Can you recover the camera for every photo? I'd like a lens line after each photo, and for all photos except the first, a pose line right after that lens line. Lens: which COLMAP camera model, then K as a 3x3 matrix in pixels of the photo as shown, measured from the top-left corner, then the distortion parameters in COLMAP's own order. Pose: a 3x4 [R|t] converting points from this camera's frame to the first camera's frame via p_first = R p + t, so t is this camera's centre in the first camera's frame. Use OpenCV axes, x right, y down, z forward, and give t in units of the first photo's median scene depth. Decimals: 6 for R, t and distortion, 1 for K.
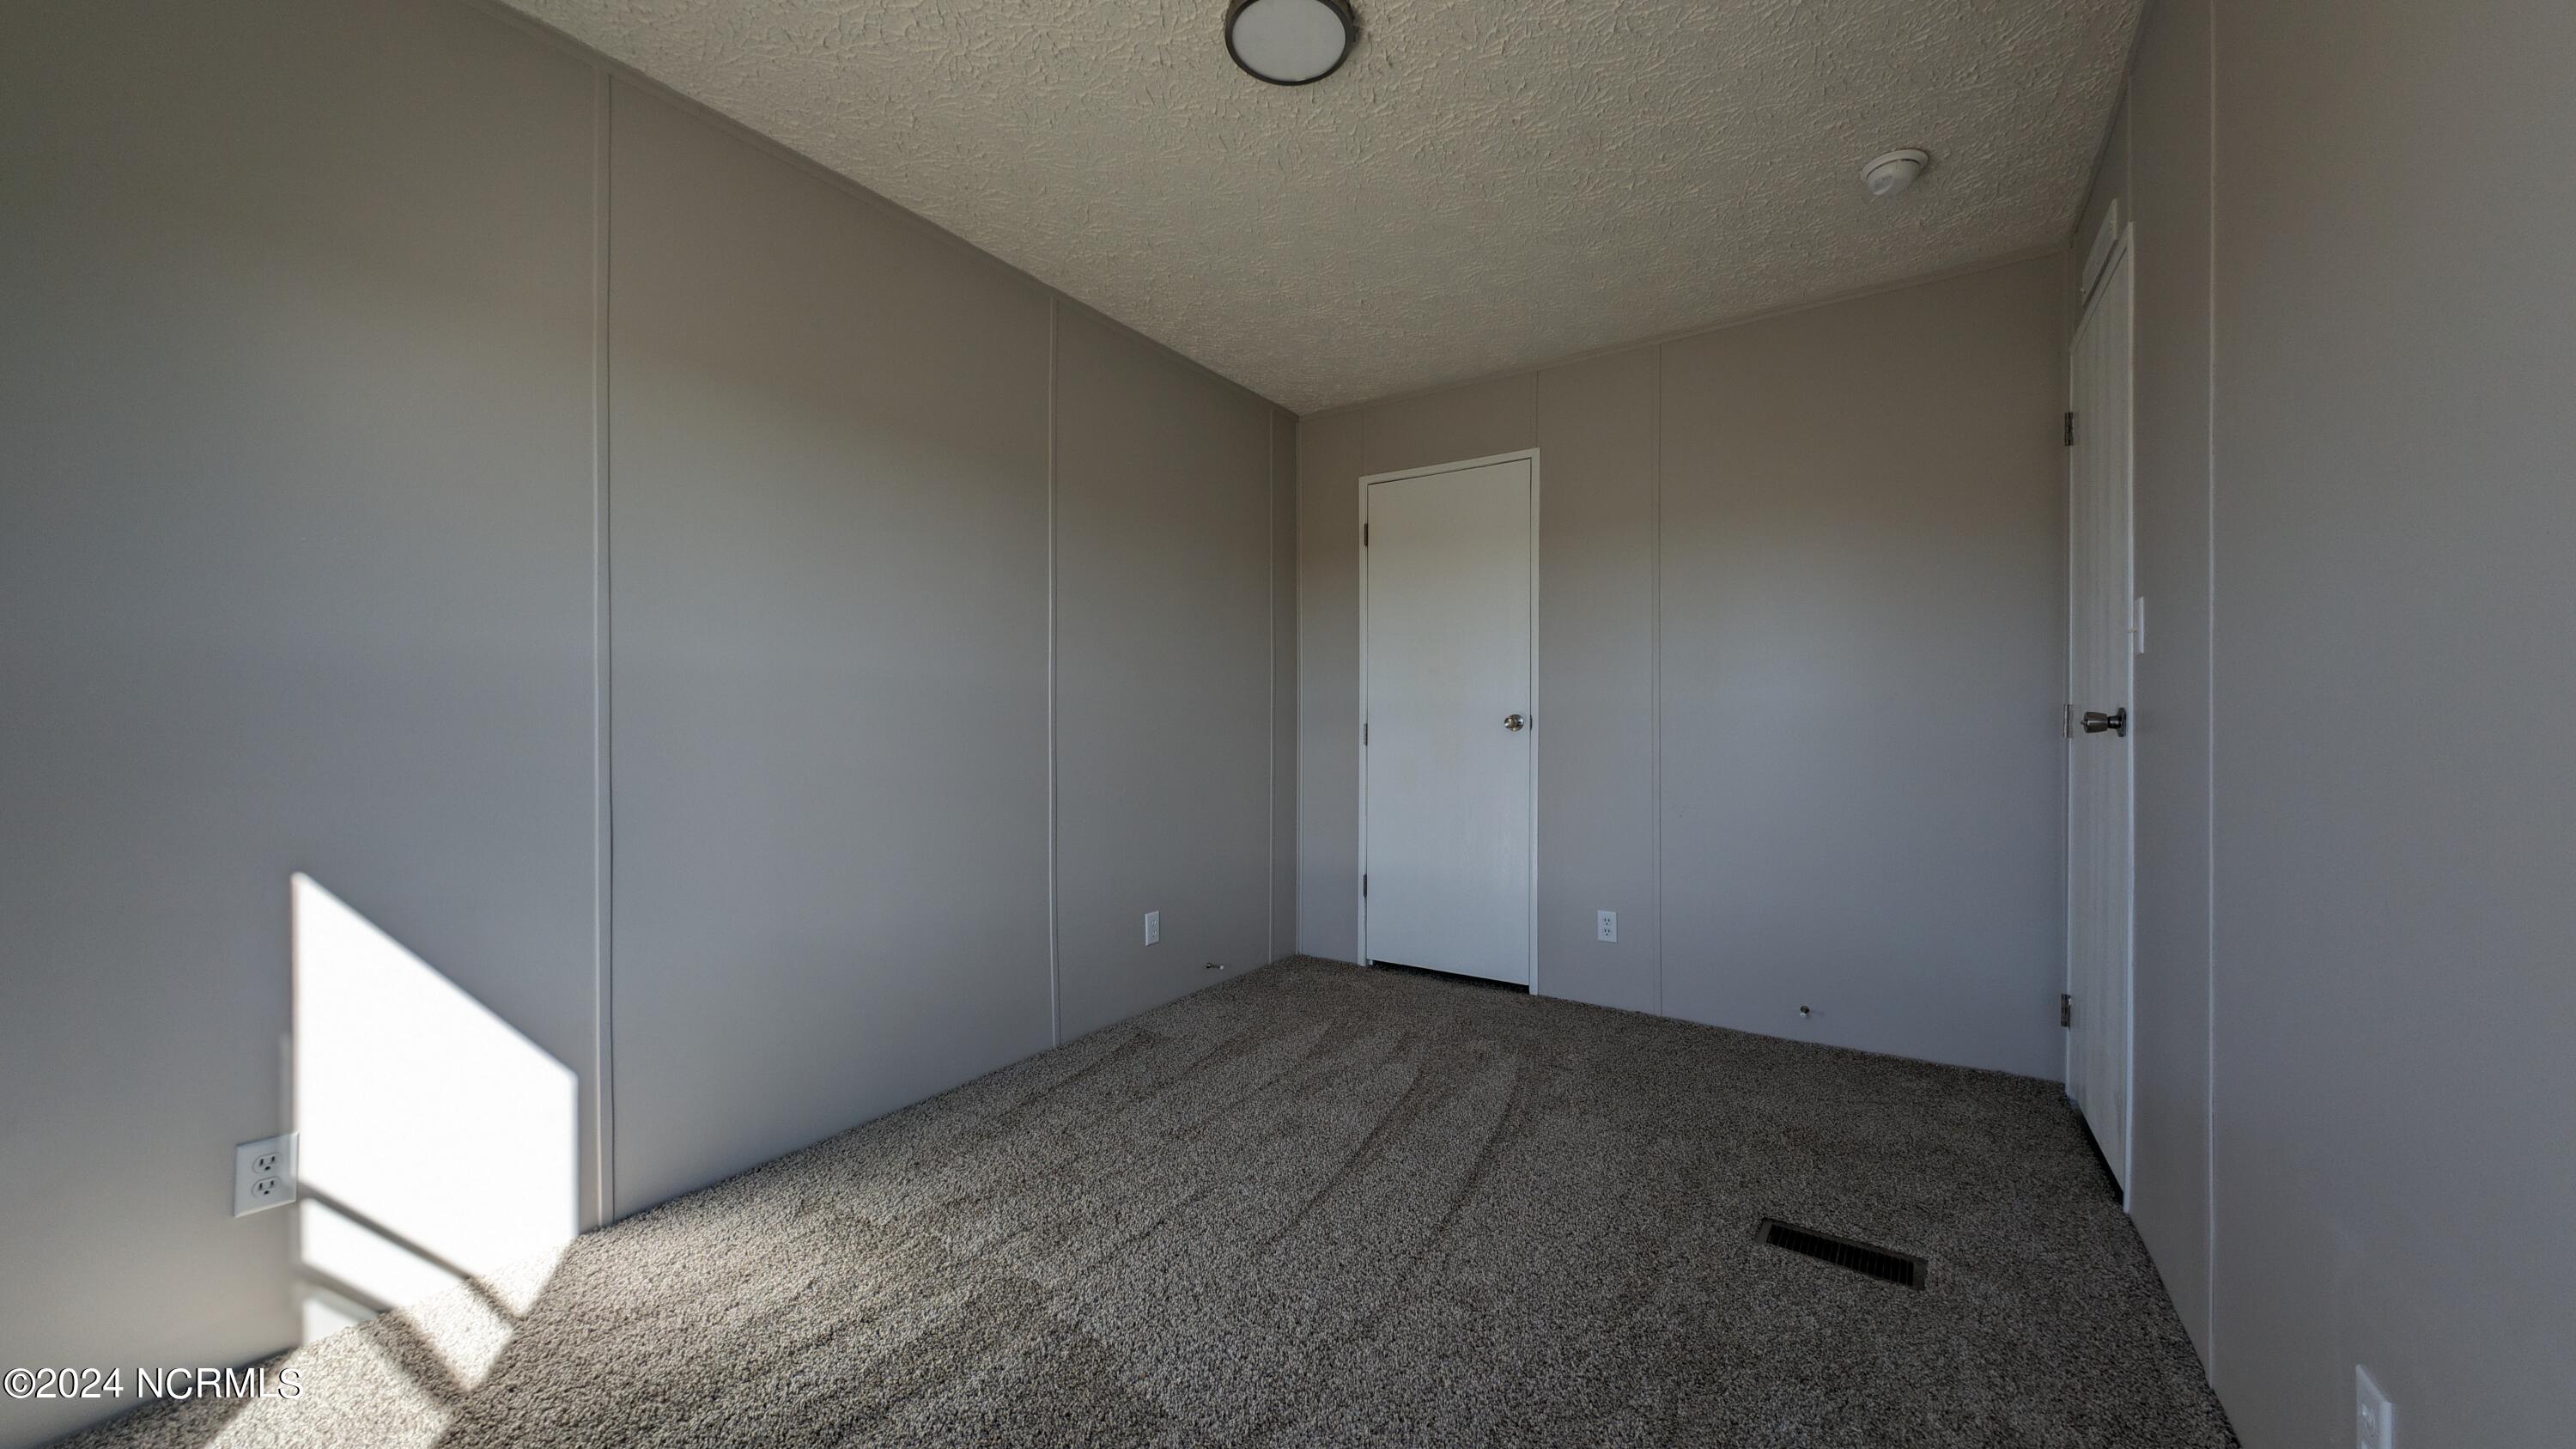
lens RADIAL K [[916.3, 0, 1289.4], [0, 916.3, 725.0], [0, 0, 1]] dist [0.022332, -0.009632]
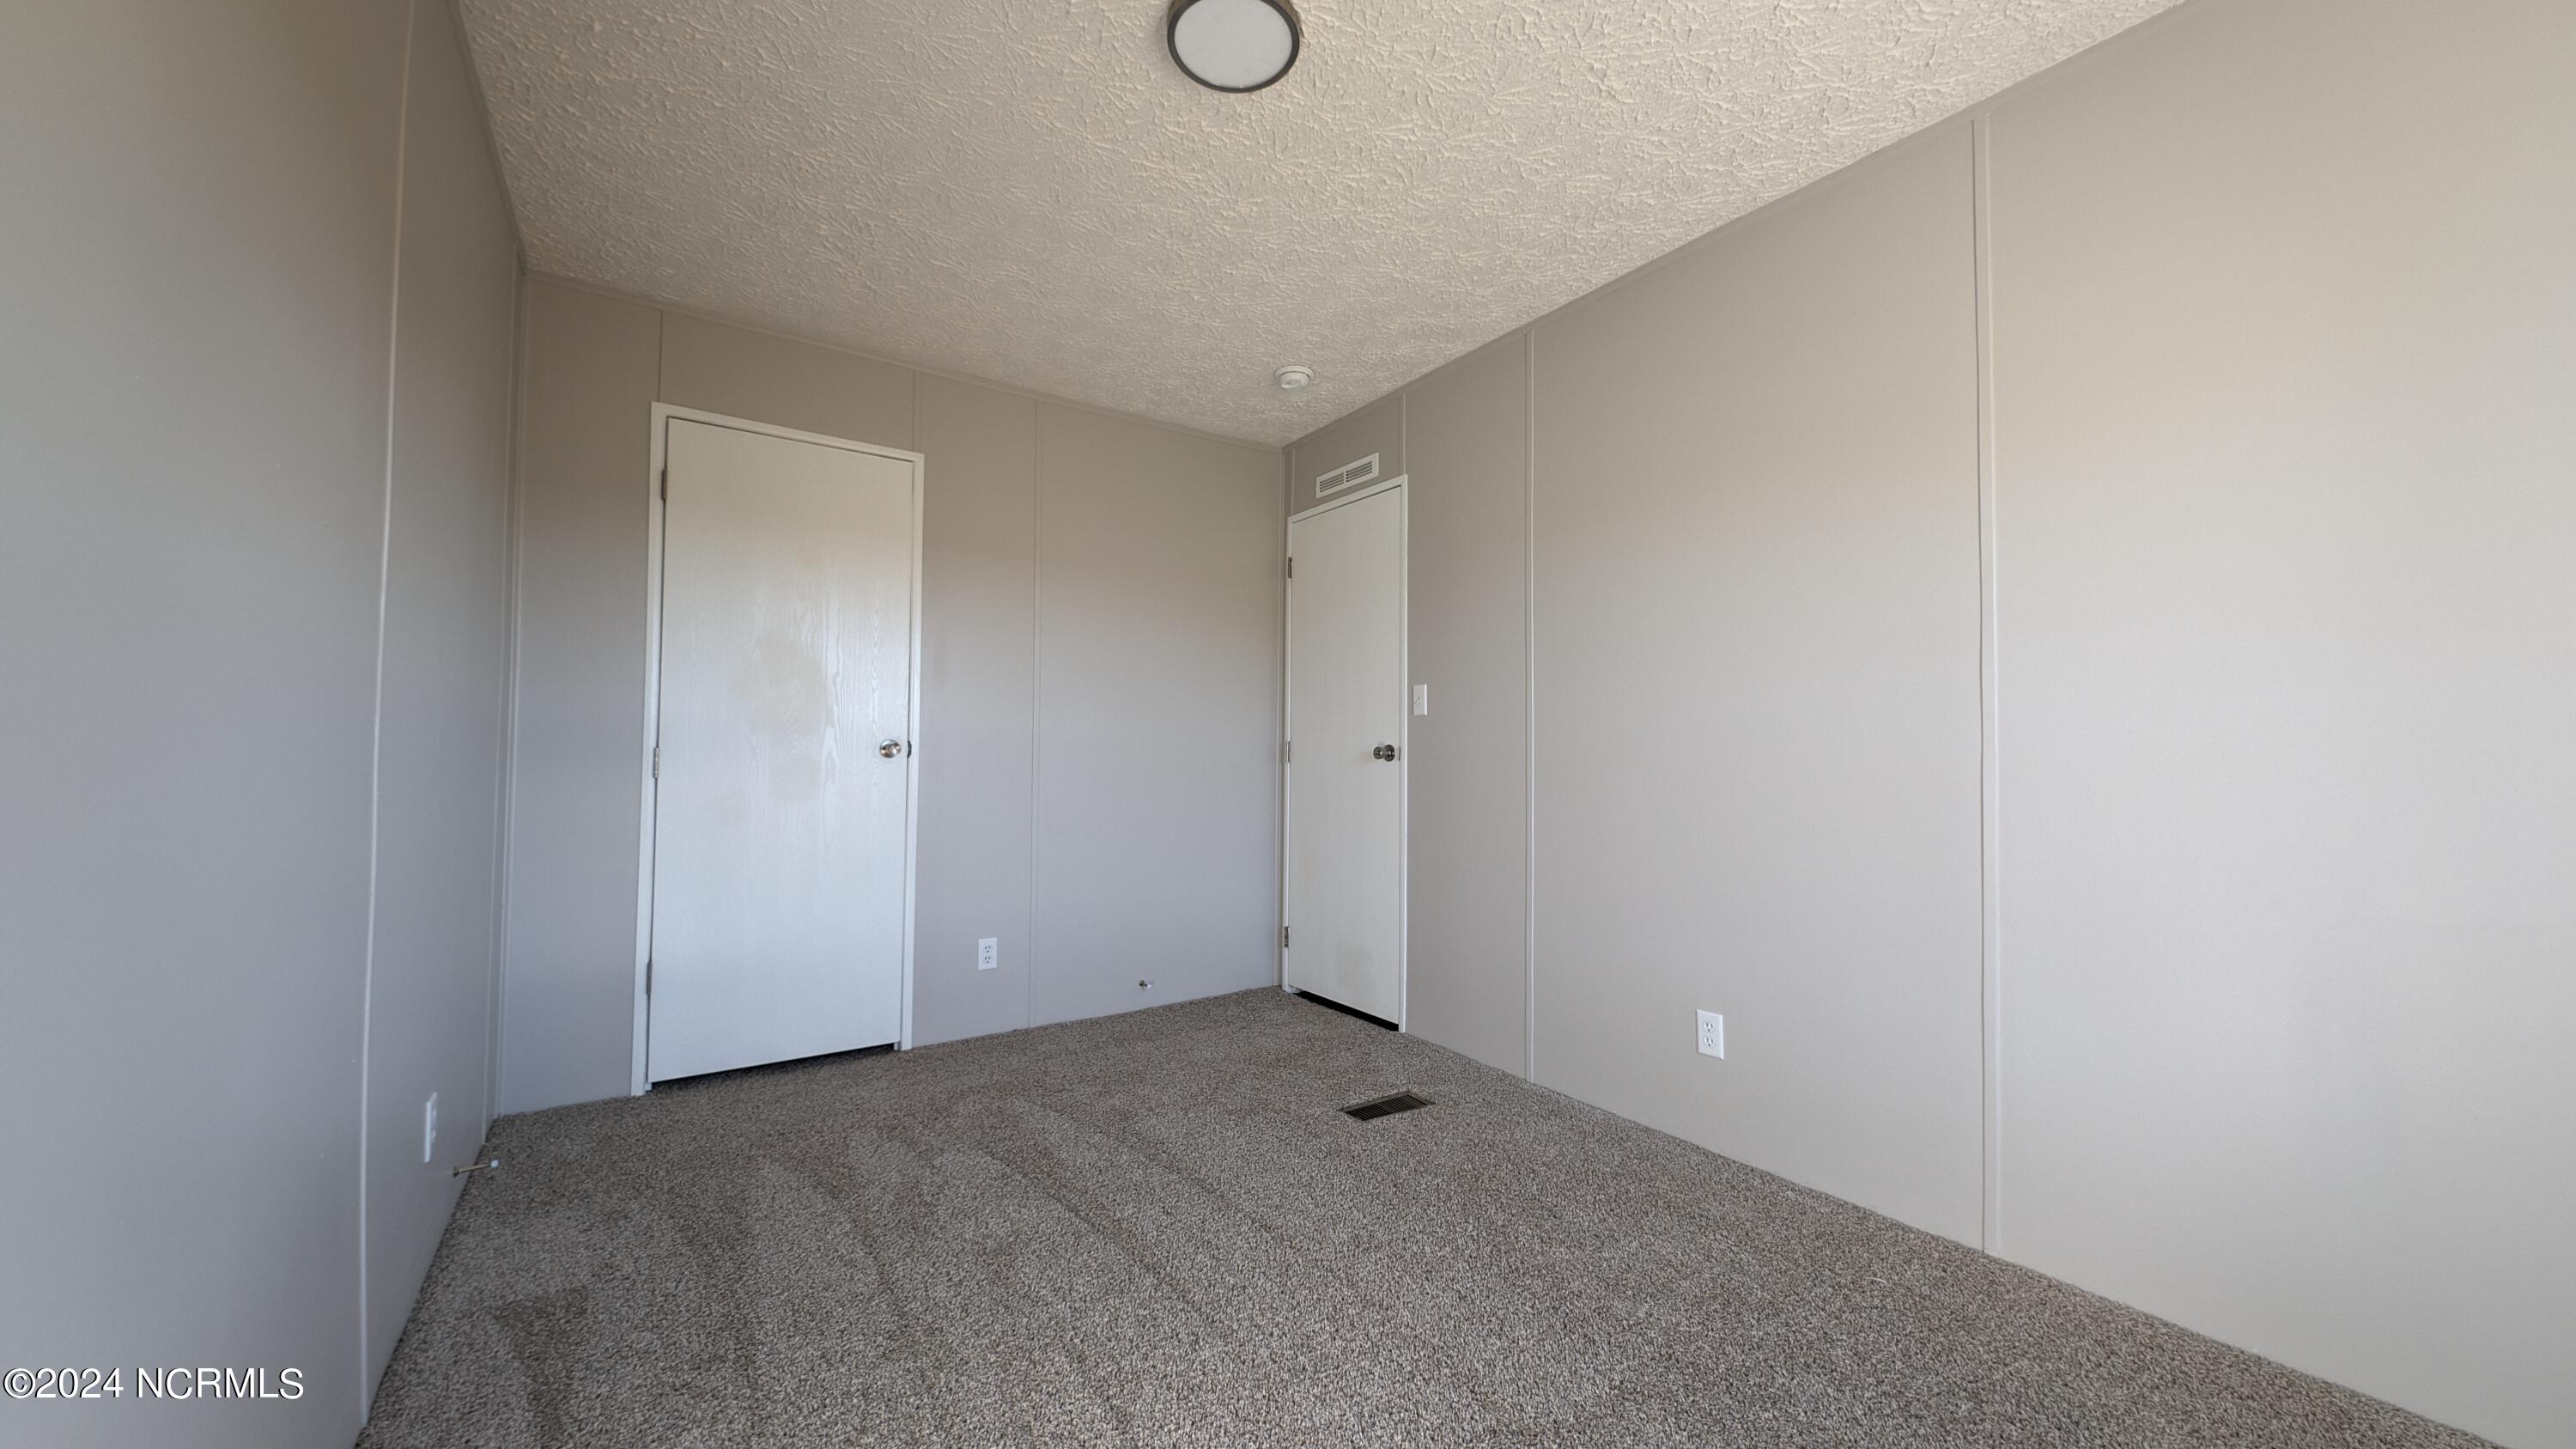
lens RADIAL K [[916.3, 0, 1289.4], [0, 916.3, 725.0], [0, 0, 1]] dist [0.022332, -0.009632]
pose [[0.363764, 0.030744, 0.930984, -0.461737], [-0.007358, 0.999519, -0.030133, -0.001902], [-0.931462, 0.004111, 0.363815, 0.320809]]
